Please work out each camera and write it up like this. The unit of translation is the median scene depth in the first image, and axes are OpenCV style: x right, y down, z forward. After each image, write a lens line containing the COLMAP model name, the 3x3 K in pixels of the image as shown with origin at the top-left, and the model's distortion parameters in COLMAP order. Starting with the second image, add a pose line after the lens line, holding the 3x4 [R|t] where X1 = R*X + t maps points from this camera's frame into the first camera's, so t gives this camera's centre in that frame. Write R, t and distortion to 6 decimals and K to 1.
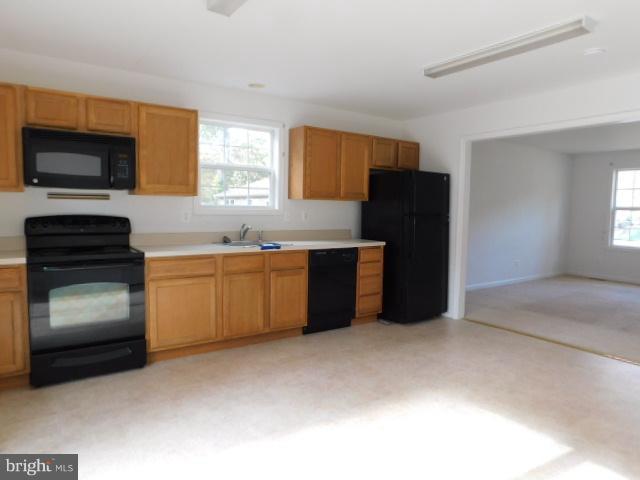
lens RADIAL K [[427.9, 0, 320.0], [0, 427.9, 240.0], [0, 0, 1]] dist [-0.029008, -0.000181]
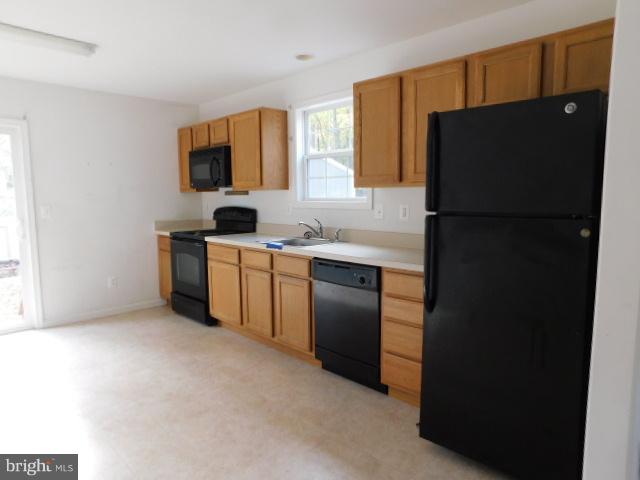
lens RADIAL K [[427.9, 0, 320.0], [0, 427.9, 240.0], [0, 0, 1]] dist [-0.029008, -0.000181]
pose [[0.155515, 0.089053, -0.983811, 0.801250], [-0.061978, 0.994846, 0.080255, -0.076258], [0.985887, 0.048494, 0.160232, 1.008458]]
